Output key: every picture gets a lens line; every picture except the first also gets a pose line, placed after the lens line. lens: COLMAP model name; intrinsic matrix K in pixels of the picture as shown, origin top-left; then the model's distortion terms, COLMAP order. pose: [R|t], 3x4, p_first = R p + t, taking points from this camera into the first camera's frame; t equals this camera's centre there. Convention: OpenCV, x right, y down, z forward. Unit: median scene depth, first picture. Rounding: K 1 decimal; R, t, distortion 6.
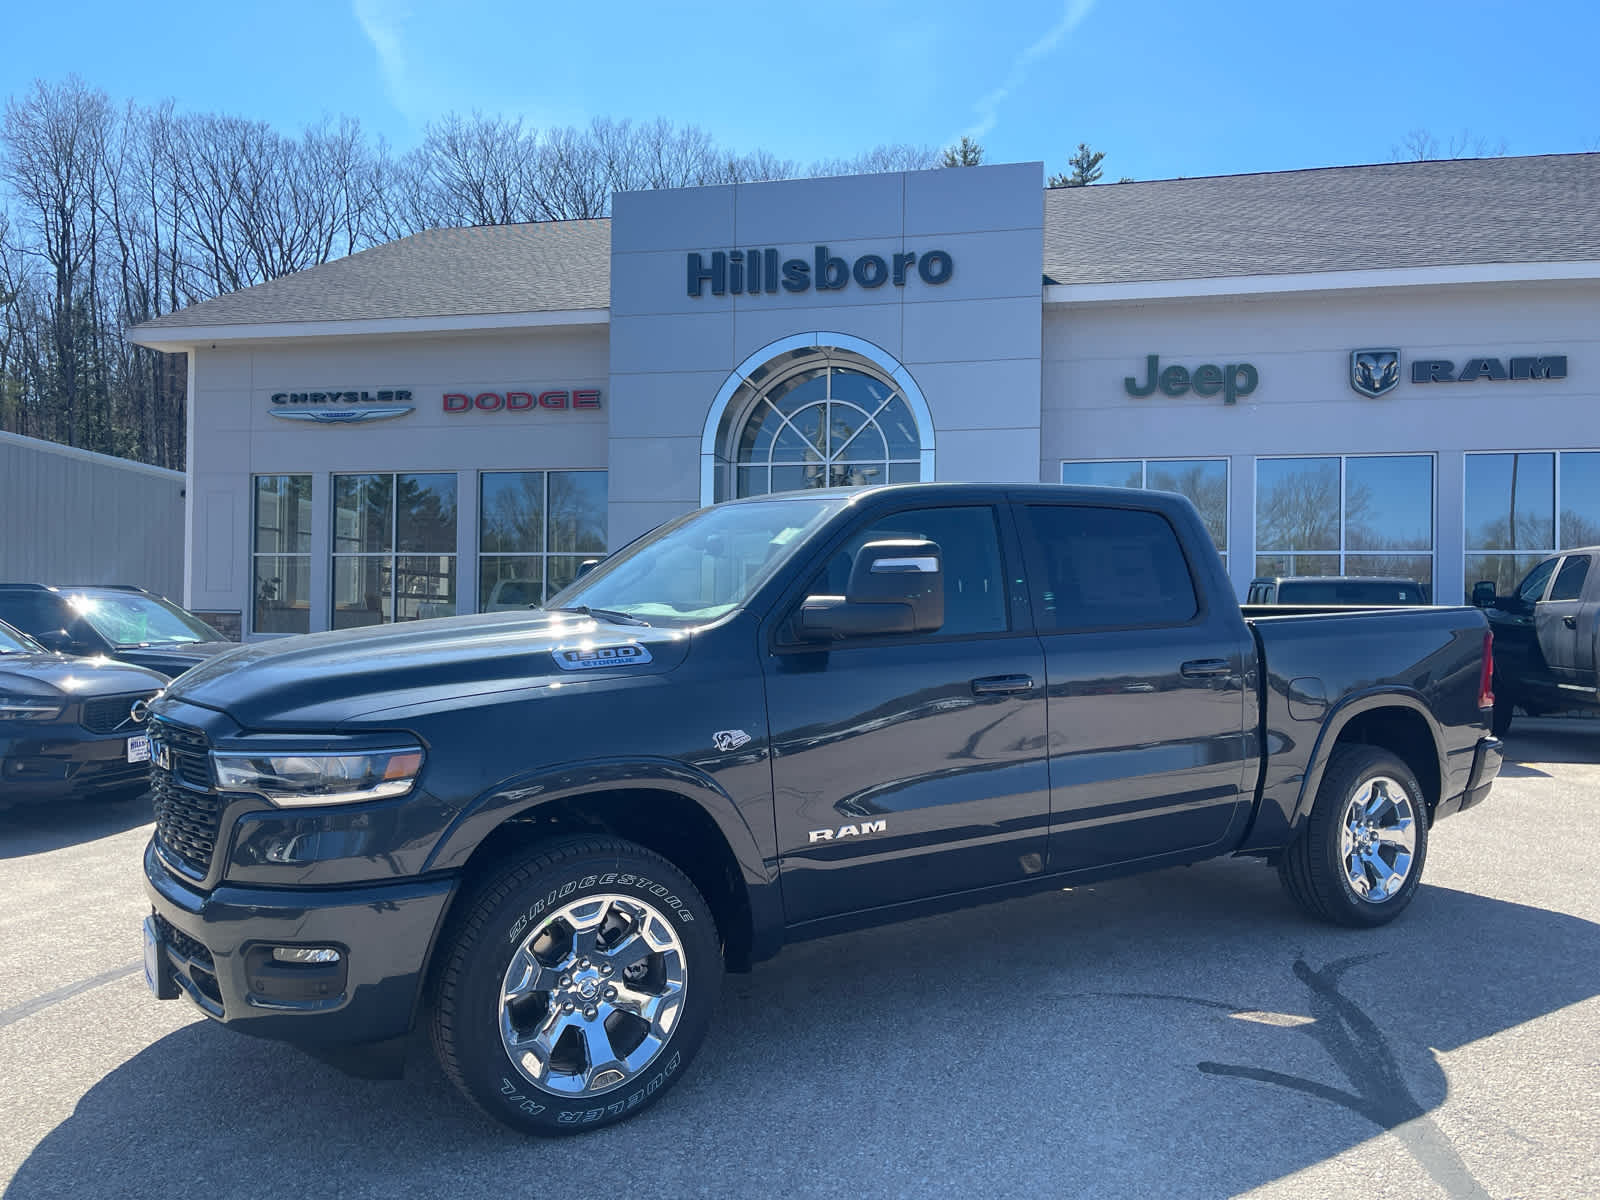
lens RADIAL K [[1225.8, 0, 814.1], [0, 1225.8, 603.2], [0, 0, 1]] dist [0.066255, -0.088914]
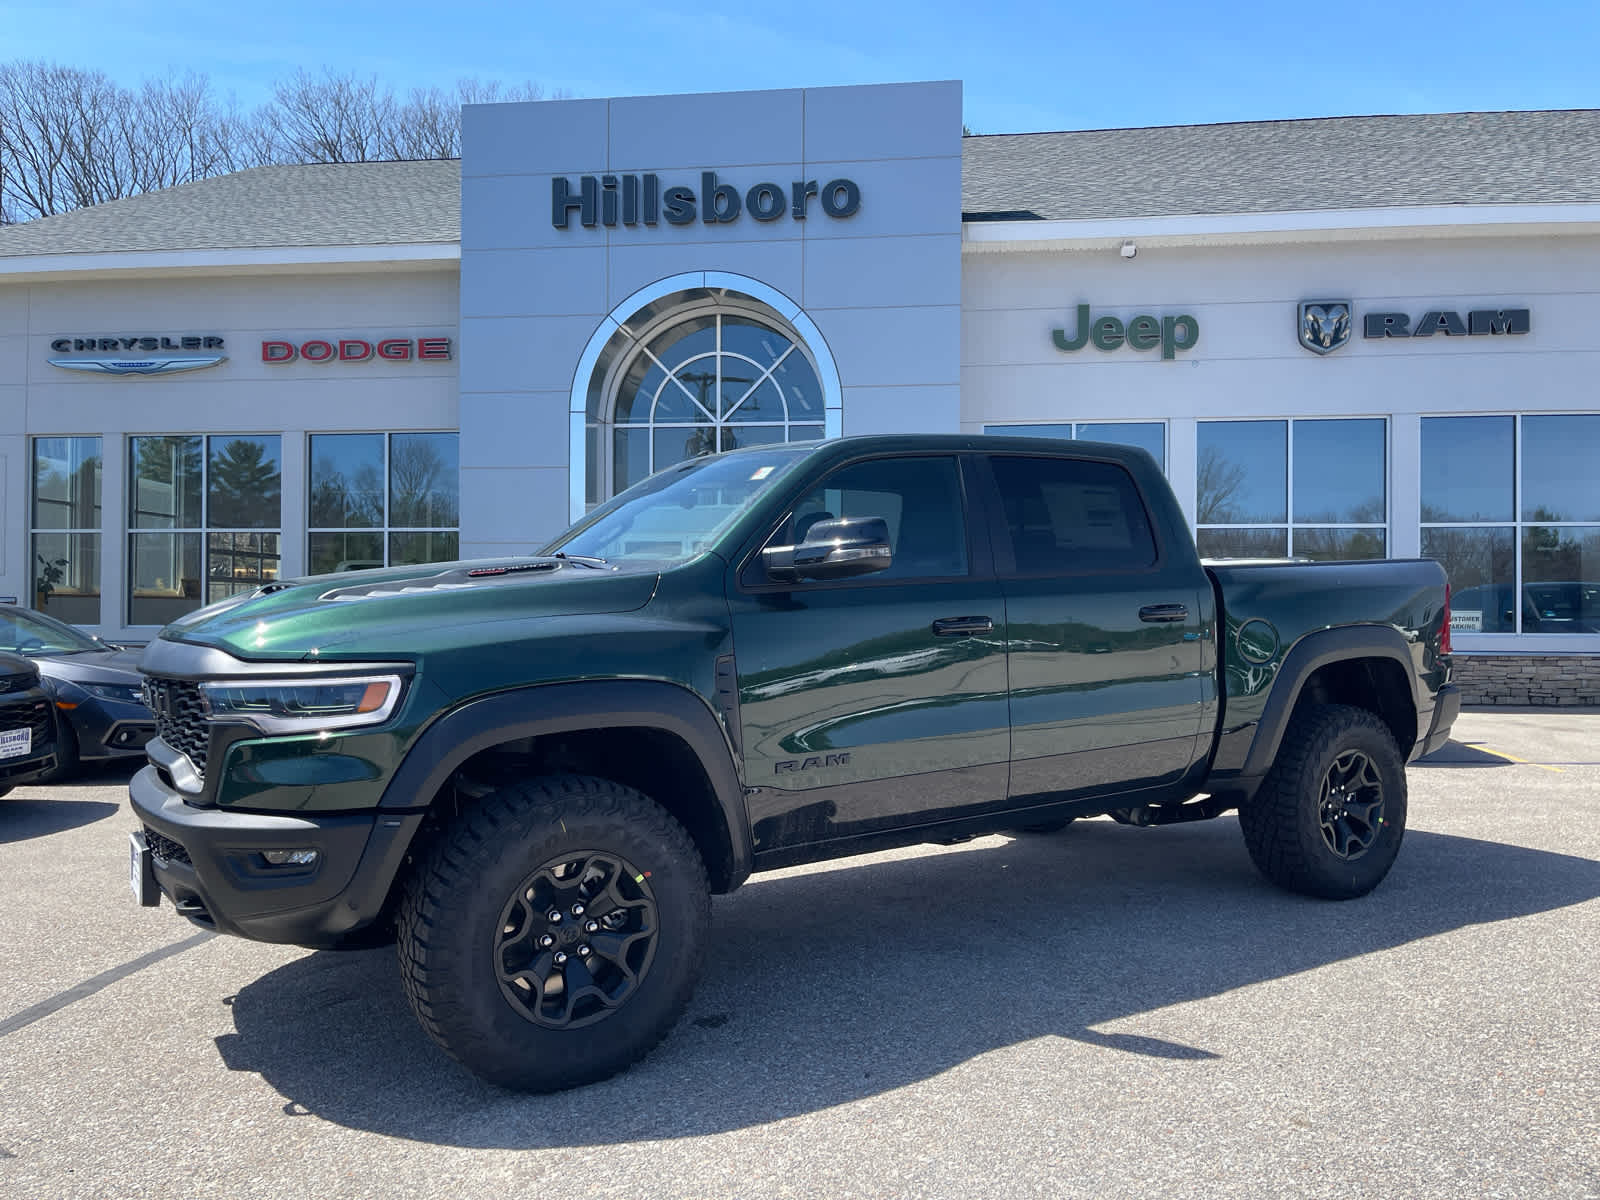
lens RADIAL K [[1225.8, 0, 811.7], [0, 1225.8, 591.4], [0, 0, 1]] dist [0.066255, -0.088914]
pose [[0.995546, -0.005958, 0.094092, -0.005294], [0.005725, 0.999980, 0.002740, 0.002311], [-0.094107, -0.002189, 0.995560, 0.118936]]
